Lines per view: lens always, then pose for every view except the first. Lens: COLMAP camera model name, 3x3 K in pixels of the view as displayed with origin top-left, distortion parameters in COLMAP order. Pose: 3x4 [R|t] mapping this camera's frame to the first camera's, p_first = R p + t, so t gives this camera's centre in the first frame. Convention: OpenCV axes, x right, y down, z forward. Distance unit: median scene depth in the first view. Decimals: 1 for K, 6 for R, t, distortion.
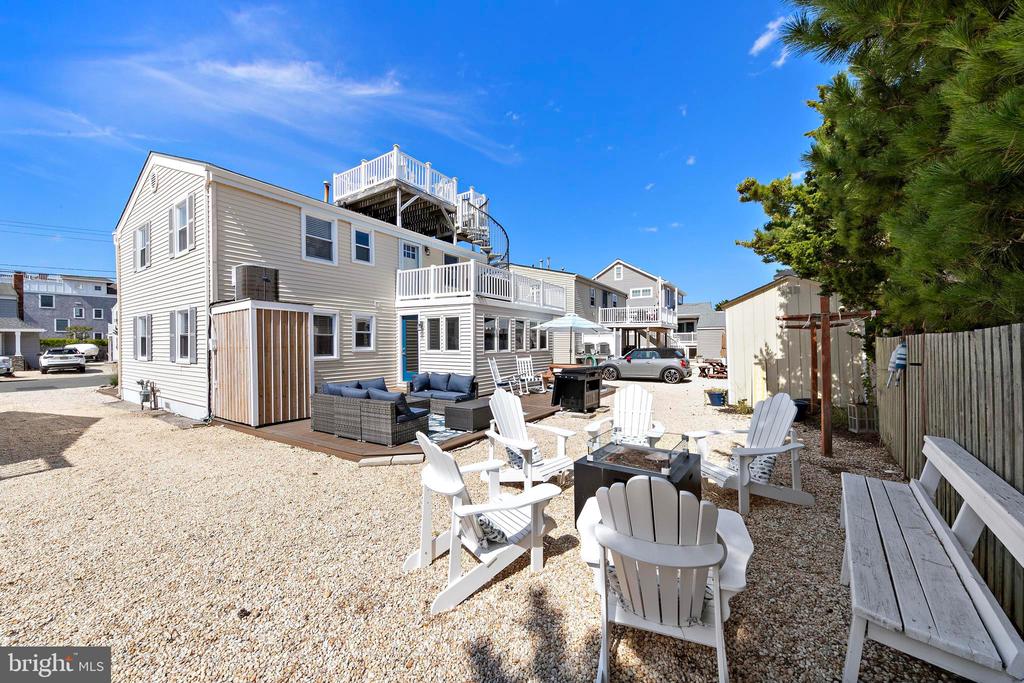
lens RADIAL K [[369.5, 0, 512.0], [0, 369.5, 341.5], [0, 0, 1]] dist [0.000338, -0.000013]
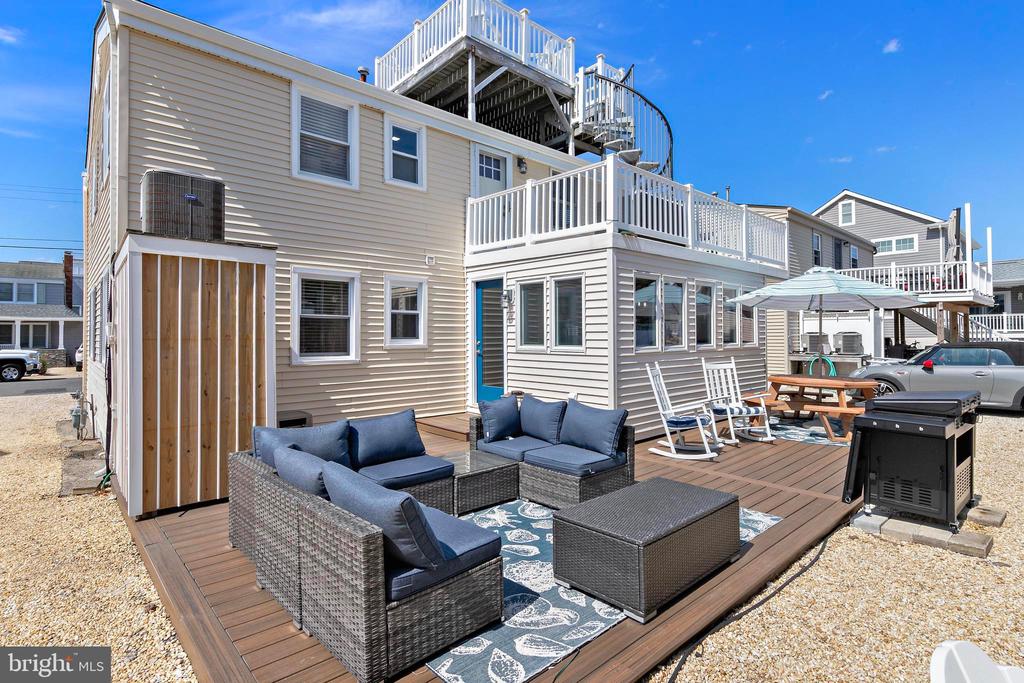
lens RADIAL K [[524.3, 0, 512.0], [0, 524.3, 341.5], [0, 0, 1]] dist [0.015636, -0.000060]
pose [[0.966759, 0.002645, -0.255674, -0.051293], [0.001942, 0.999842, 0.017687, 0.004700], [0.255681, -0.017596, 0.966601, 0.281904]]
